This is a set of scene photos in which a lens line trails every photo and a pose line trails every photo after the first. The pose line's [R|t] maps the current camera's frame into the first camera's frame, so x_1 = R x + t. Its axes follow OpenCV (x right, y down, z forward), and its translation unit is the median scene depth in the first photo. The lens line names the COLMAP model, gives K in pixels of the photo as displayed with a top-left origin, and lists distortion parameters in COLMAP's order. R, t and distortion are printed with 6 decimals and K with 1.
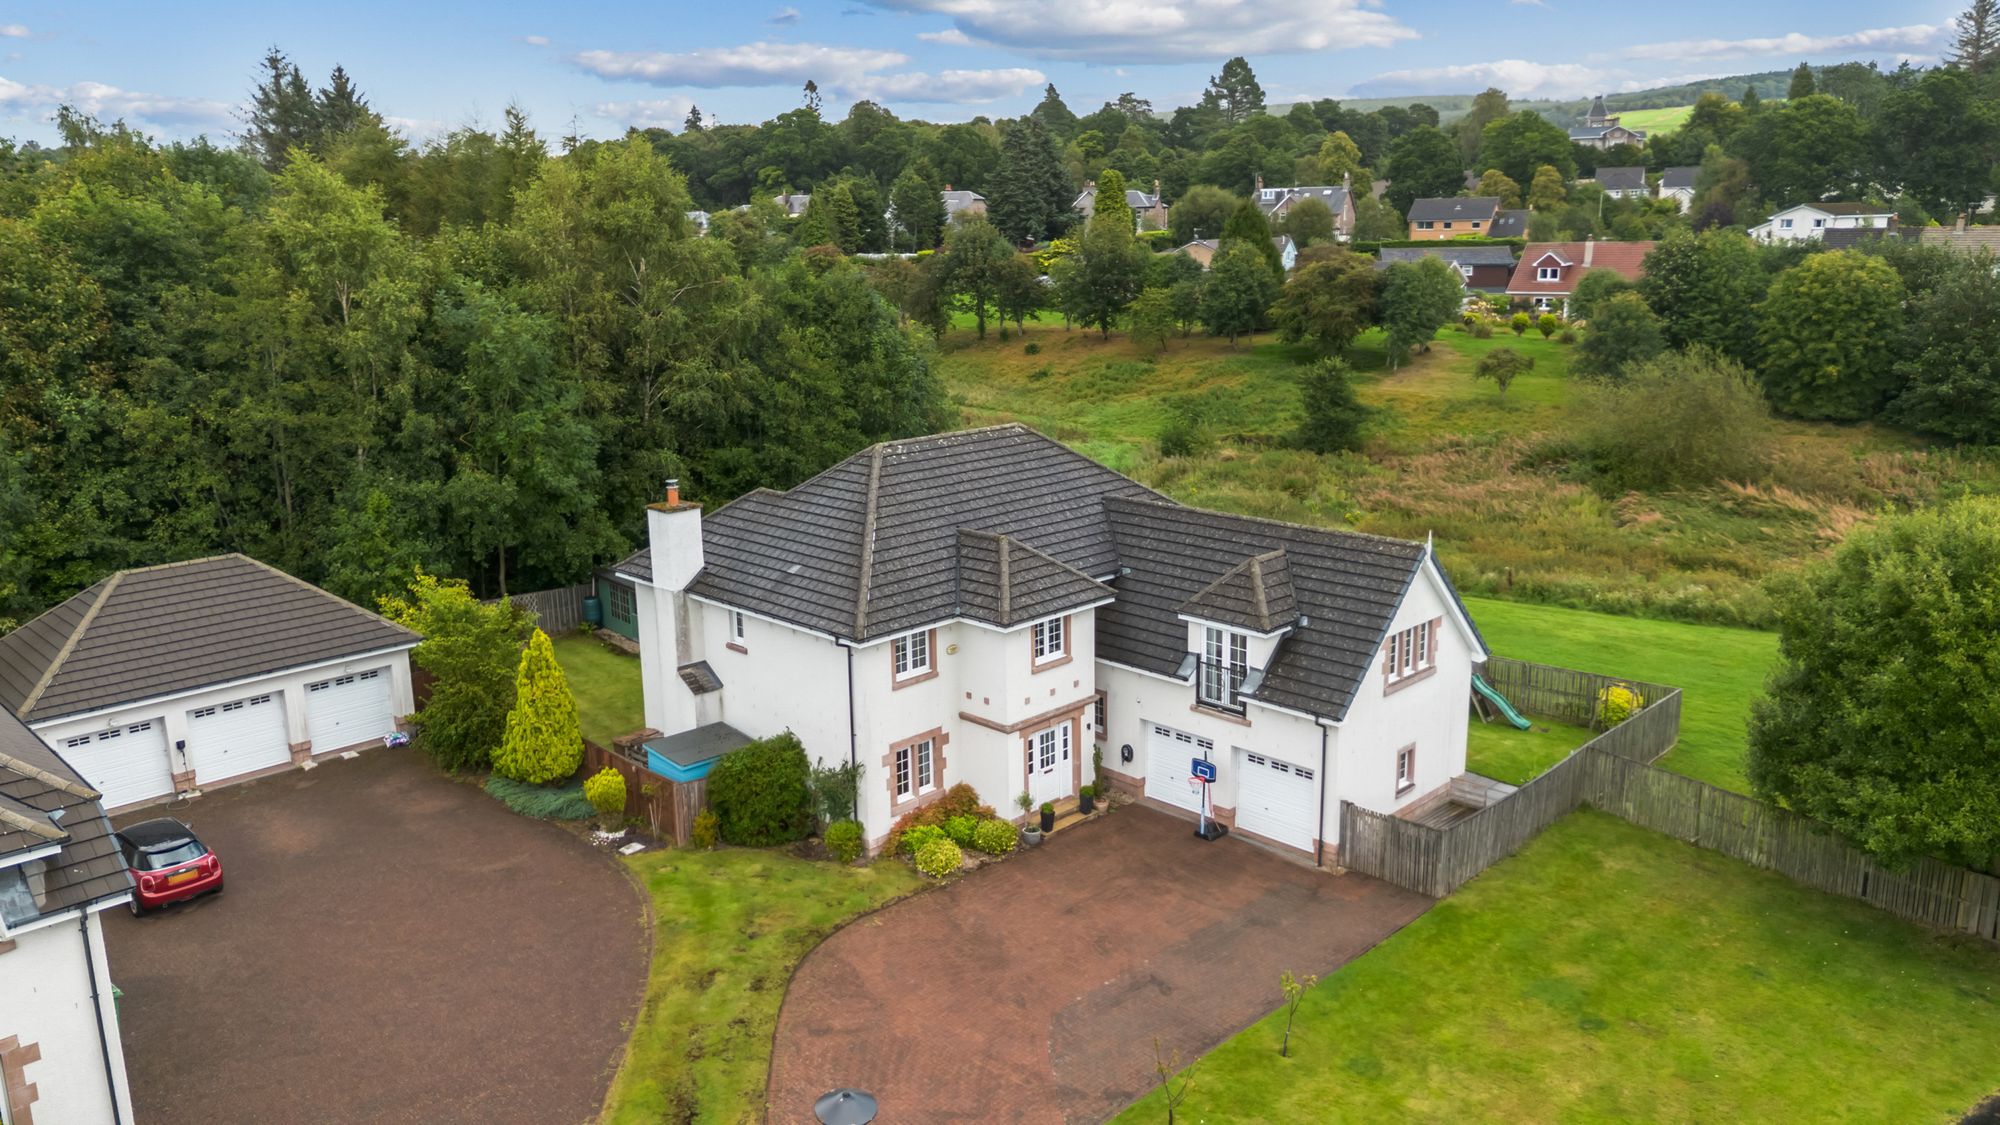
lens RADIAL K [[1408.9, 0, 1000.0], [0, 1408.9, 562.5], [0, 0, 1]] dist [0.082574, -0.085096]
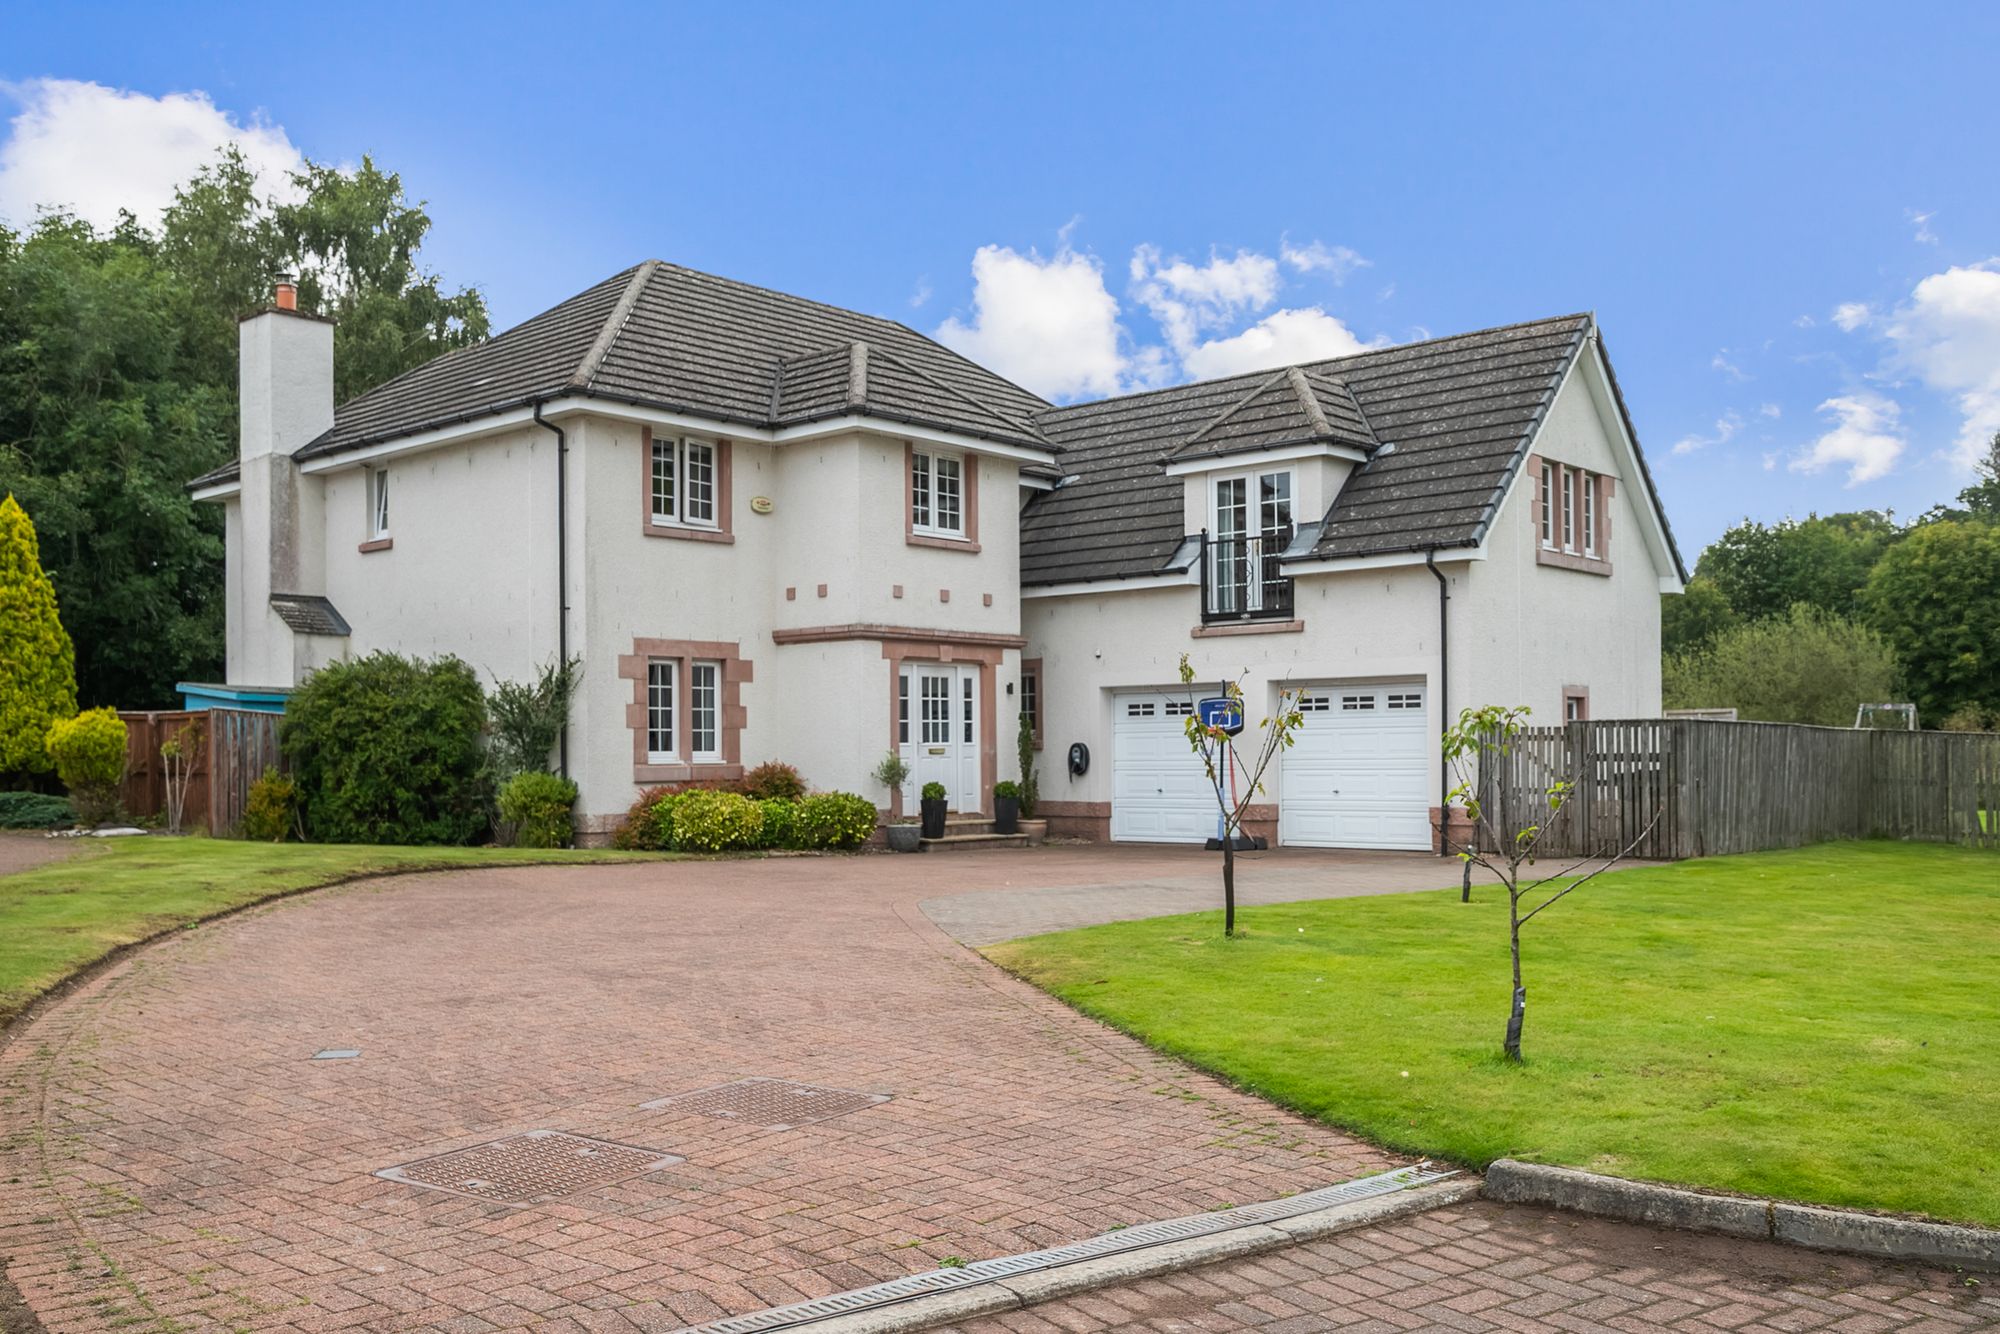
lens RADIAL K [[1724.5, 0, 1002.9], [0, 1724.5, 722.2], [0, 0, 1]] dist [0.004742, 0.013662]
pose [[0.998103, 0.009147, 0.060880, 0.018637], [0.006278, 0.968624, -0.248453, 0.293315], [-0.061243, 0.248363, 0.966729, 0.340577]]
